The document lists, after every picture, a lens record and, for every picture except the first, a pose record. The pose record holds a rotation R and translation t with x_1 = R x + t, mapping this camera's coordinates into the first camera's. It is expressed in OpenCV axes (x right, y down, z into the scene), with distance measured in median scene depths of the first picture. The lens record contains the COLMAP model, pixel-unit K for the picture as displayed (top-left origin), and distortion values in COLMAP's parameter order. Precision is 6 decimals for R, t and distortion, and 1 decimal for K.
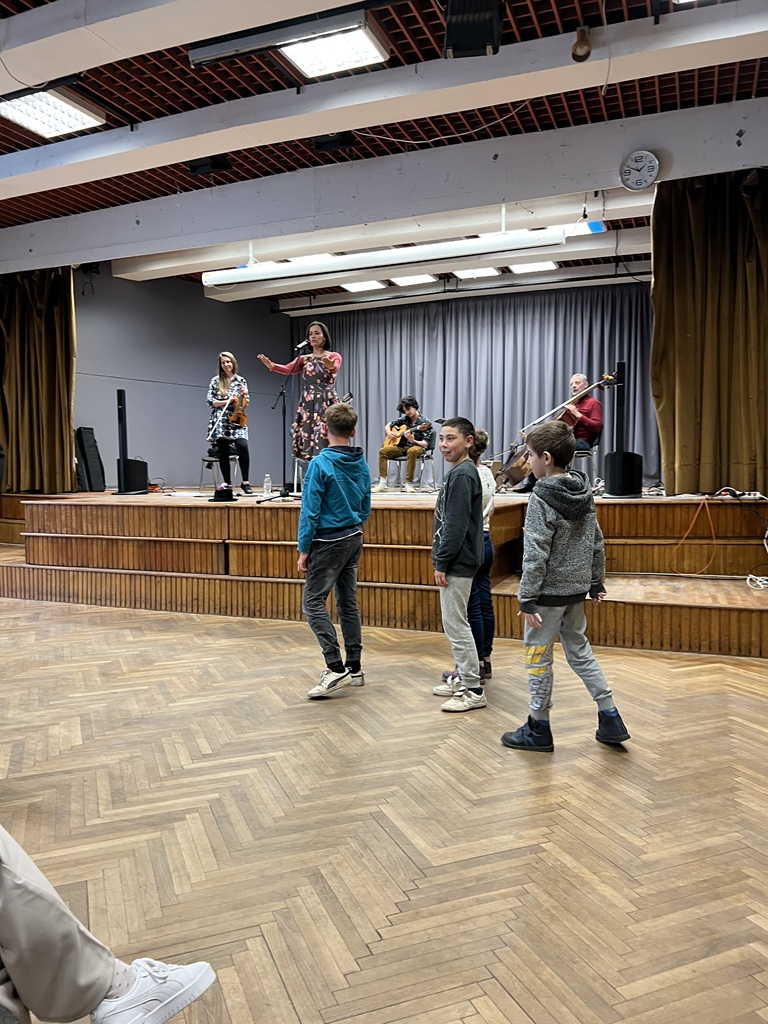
lens RADIAL K [[786.6, 0, 368.2], [0, 786.6, 503.6], [0, 0, 1]] dist [0.036664, -0.047150]
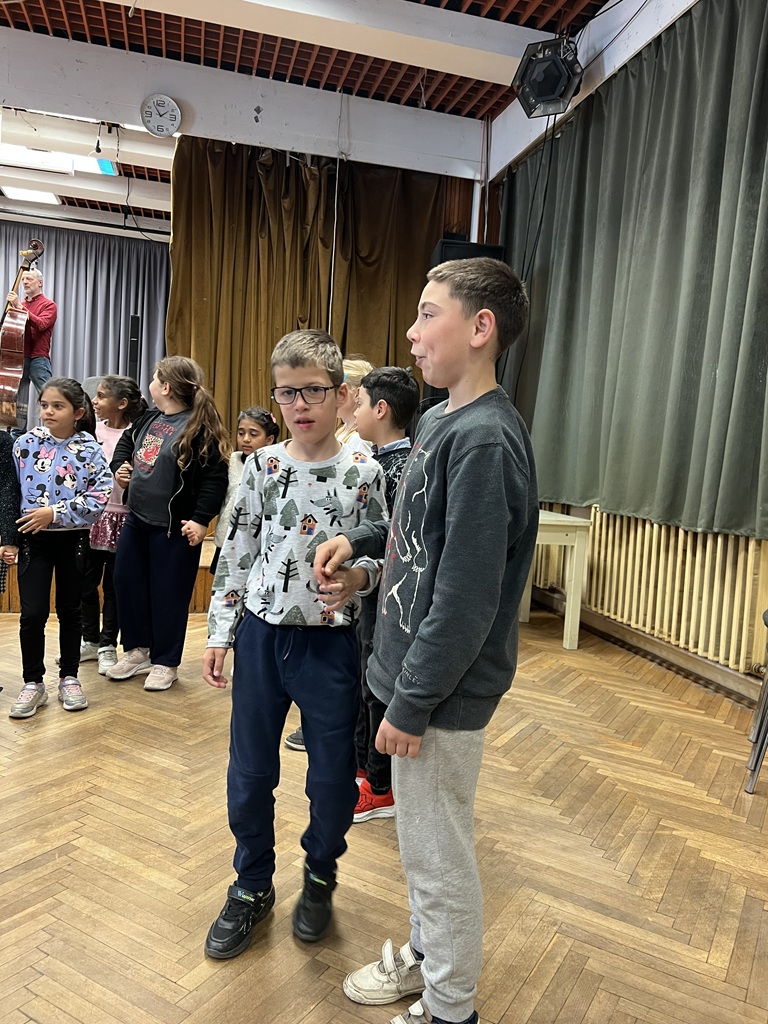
lens RADIAL K [[786.6, 0, 399.4], [0, 786.6, 510.2], [0, 0, 1]] dist [0.036664, -0.047150]
pose [[0.788532, 0.008858, 0.614930, -0.015448], [-0.038777, 0.998623, 0.035338, 0.010456], [-0.613770, -0.051710, 0.787790, 0.051429]]
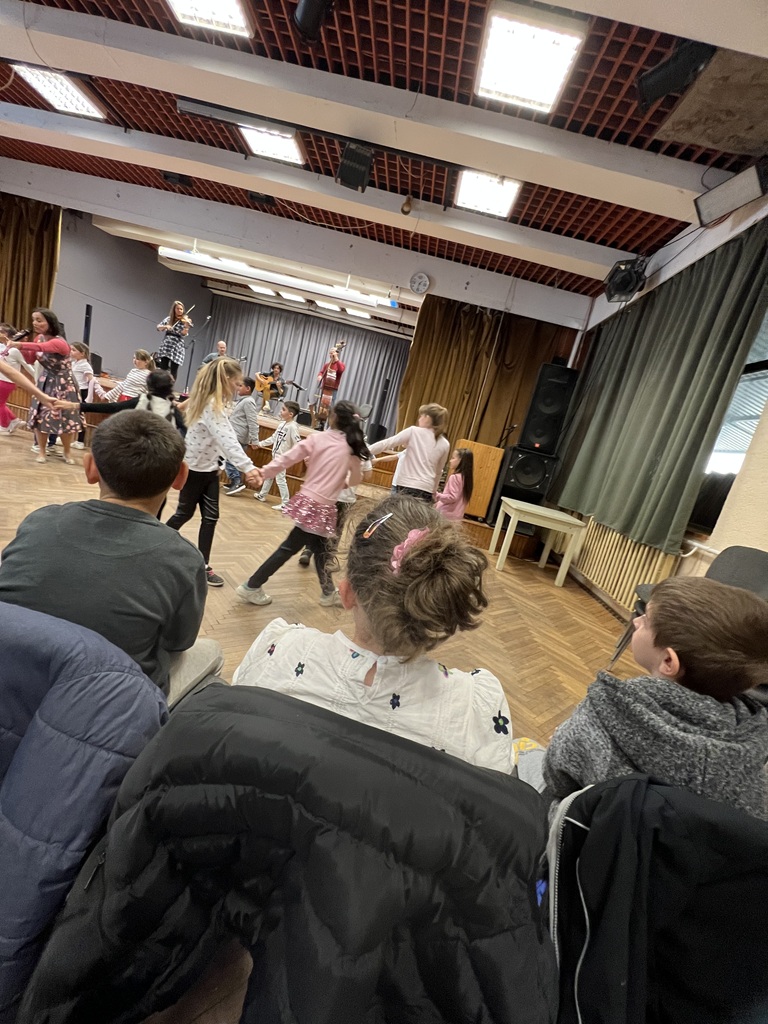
lens RADIAL K [[418.2, 0, 390.0], [0, 418.2, 513.3], [0, 0, 1]] dist [-0.007562, 0.000371]
pose [[0.914481, 0.167333, 0.368409, -0.009205], [-0.232366, 0.962559, 0.139590, -0.002378], [-0.331257, -0.213258, 0.919124, -0.047557]]
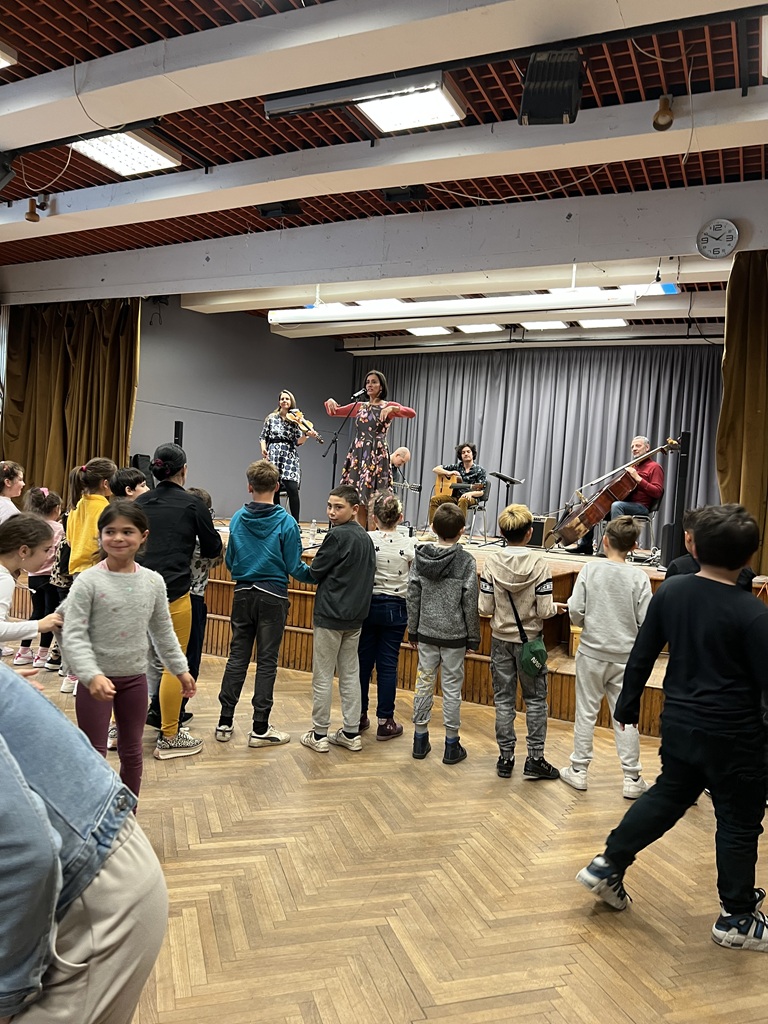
lens RADIAL K [[786.6, 0, 380.2], [0, 786.6, 509.2], [0, 0, 1]] dist [0.036664, -0.047150]
pose [[0.995706, 0.073388, -0.056416, 0.011455], [-0.075075, 0.996774, -0.028374, -0.036391], [0.054152, 0.032487, 0.998004, 0.023112]]
